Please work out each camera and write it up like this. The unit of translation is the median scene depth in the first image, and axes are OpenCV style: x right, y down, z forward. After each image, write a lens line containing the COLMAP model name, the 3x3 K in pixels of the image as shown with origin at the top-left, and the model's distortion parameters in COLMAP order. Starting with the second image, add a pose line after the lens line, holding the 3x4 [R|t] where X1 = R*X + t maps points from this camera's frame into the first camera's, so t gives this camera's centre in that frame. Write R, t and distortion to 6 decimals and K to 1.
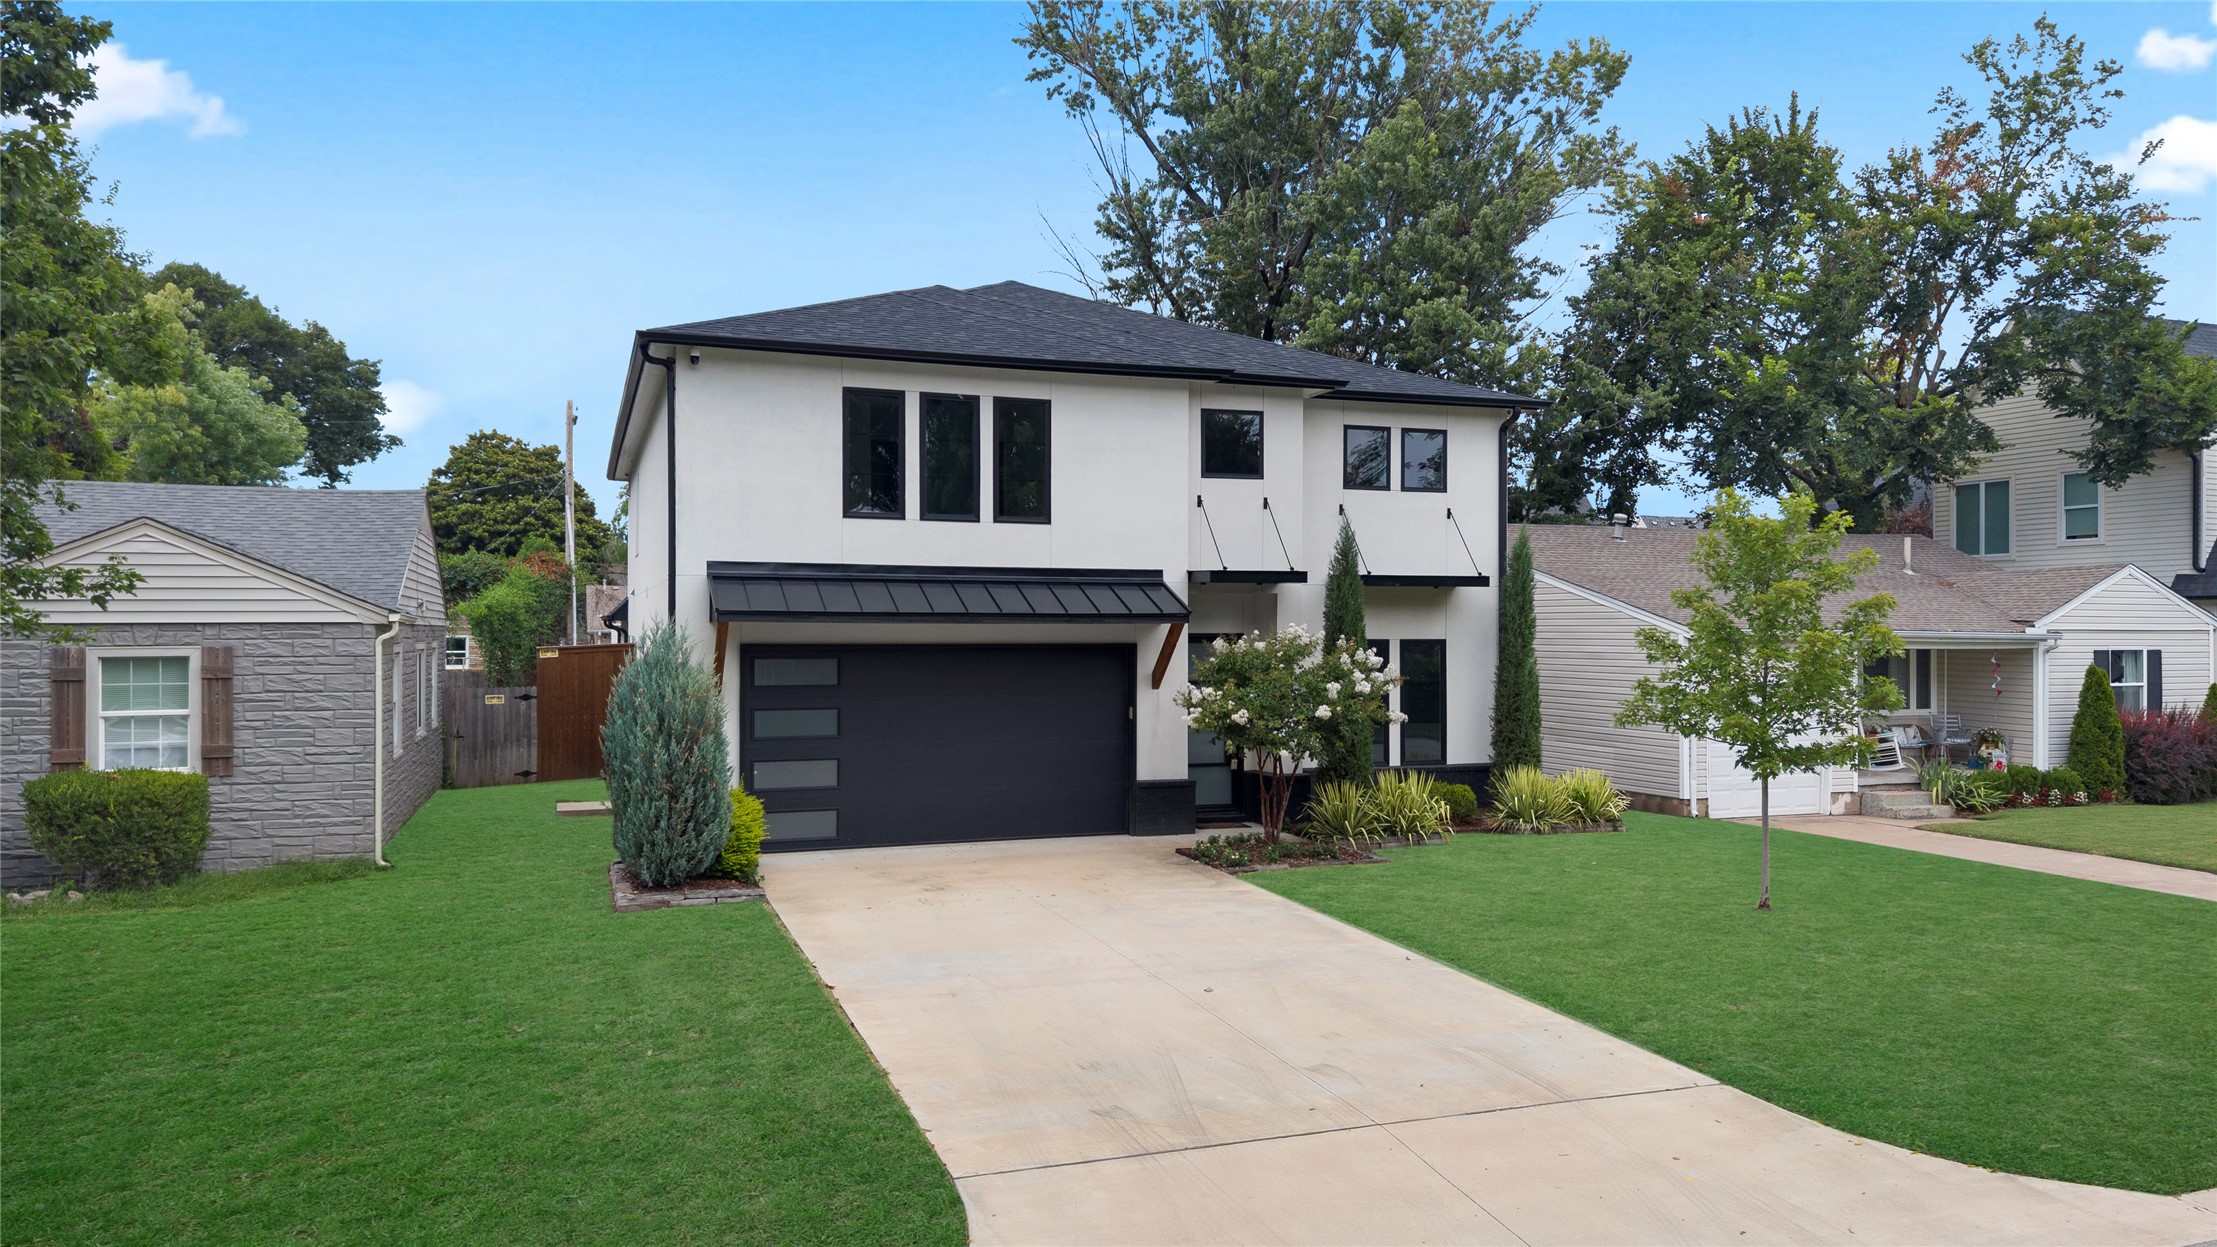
lens RADIAL K [[1470.8, 0, 1097.3], [0, 1470.8, 623.1], [0, 0, 1]] dist [0.033913, -0.044391]
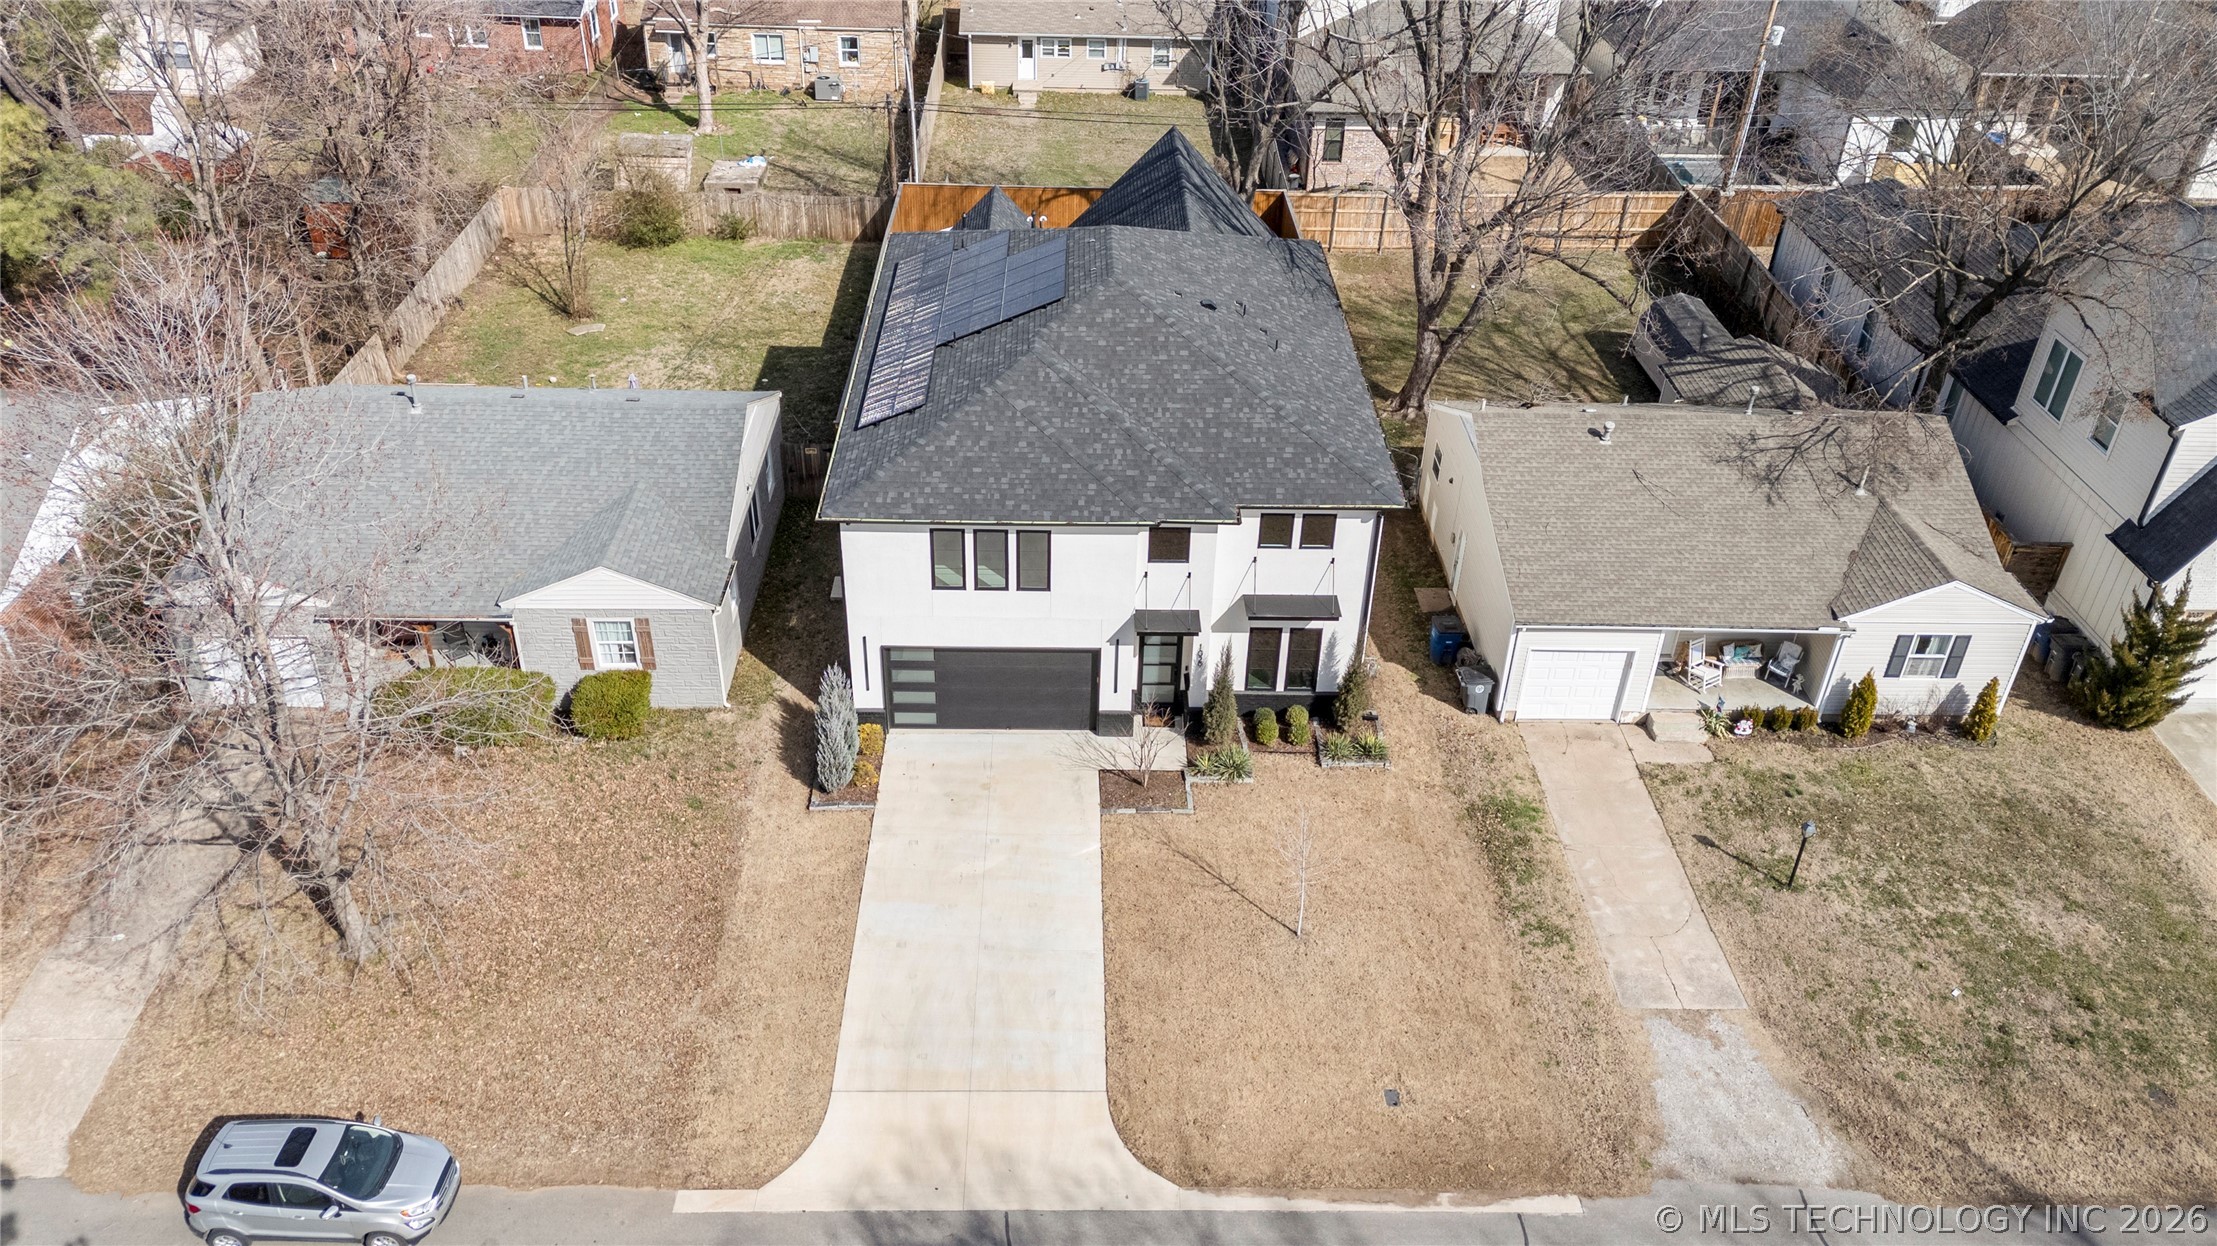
lens RADIAL K [[1647.9, 0, 1106.3], [0, 1647.9, 577.2], [0, 0, 1]] dist [0.074441, -0.069629]
pose [[0.948264, 0.189923, -0.254412, 0.546986], [-0.022879, 0.840133, 0.541897, -1.190492], [0.316659, -0.508041, 0.801013, -0.564102]]
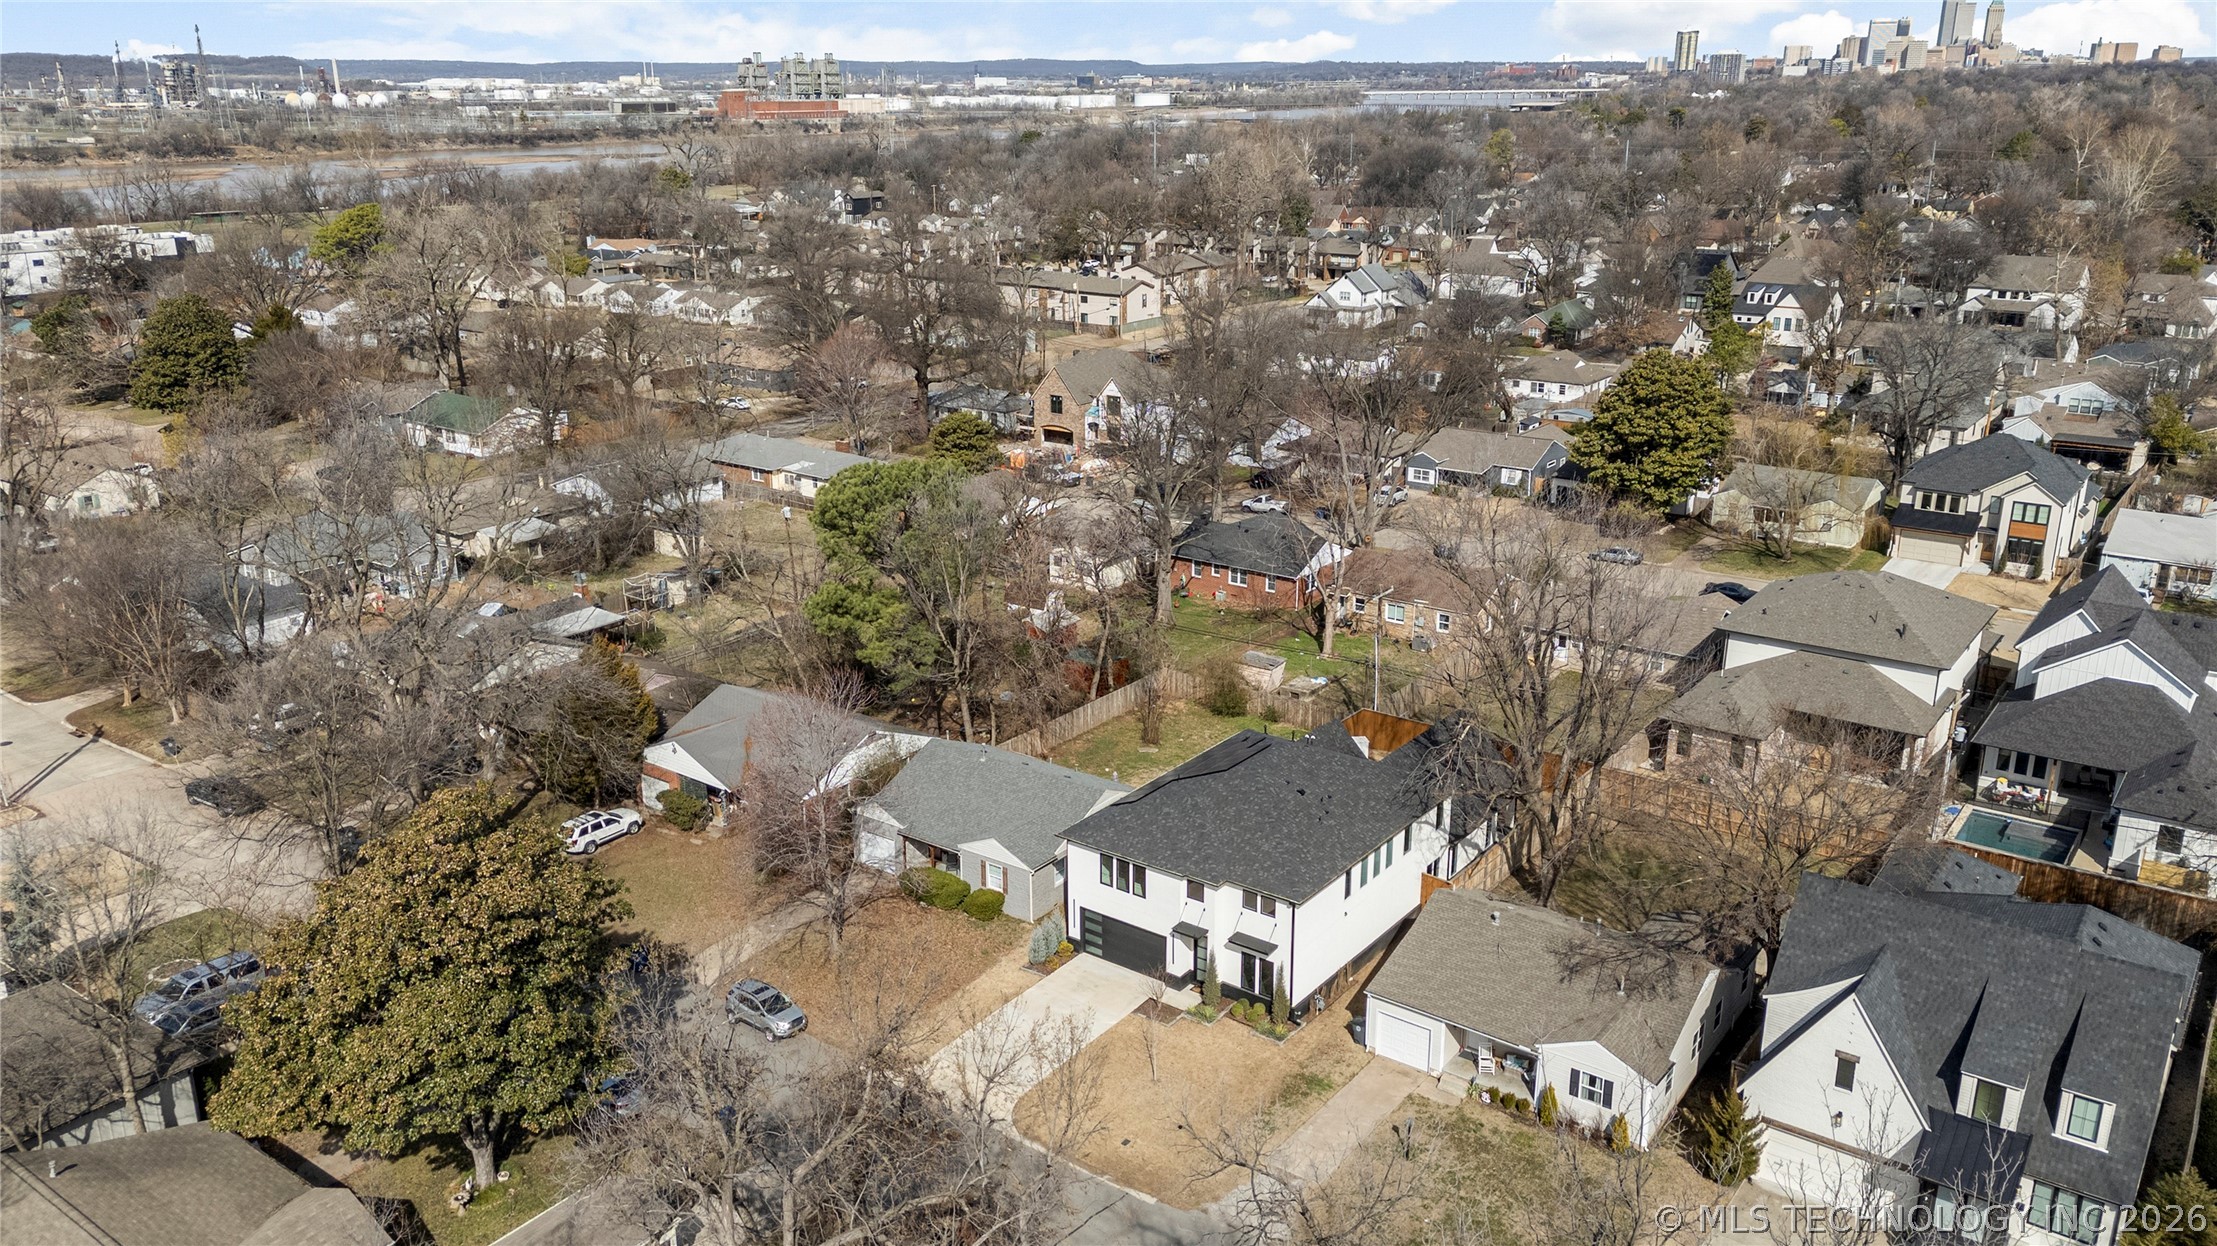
lens RADIAL K [[1647.9, 0, 1106.3], [0, 1647.9, 577.2], [0, 0, 1]] dist [0.074441, -0.069629]
pose [[0.552688, 0.229315, -0.801219, 3.100904], [0.014199, 0.958668, 0.284172, -2.057141], [0.833267, -0.168435, 0.526588, -1.127924]]
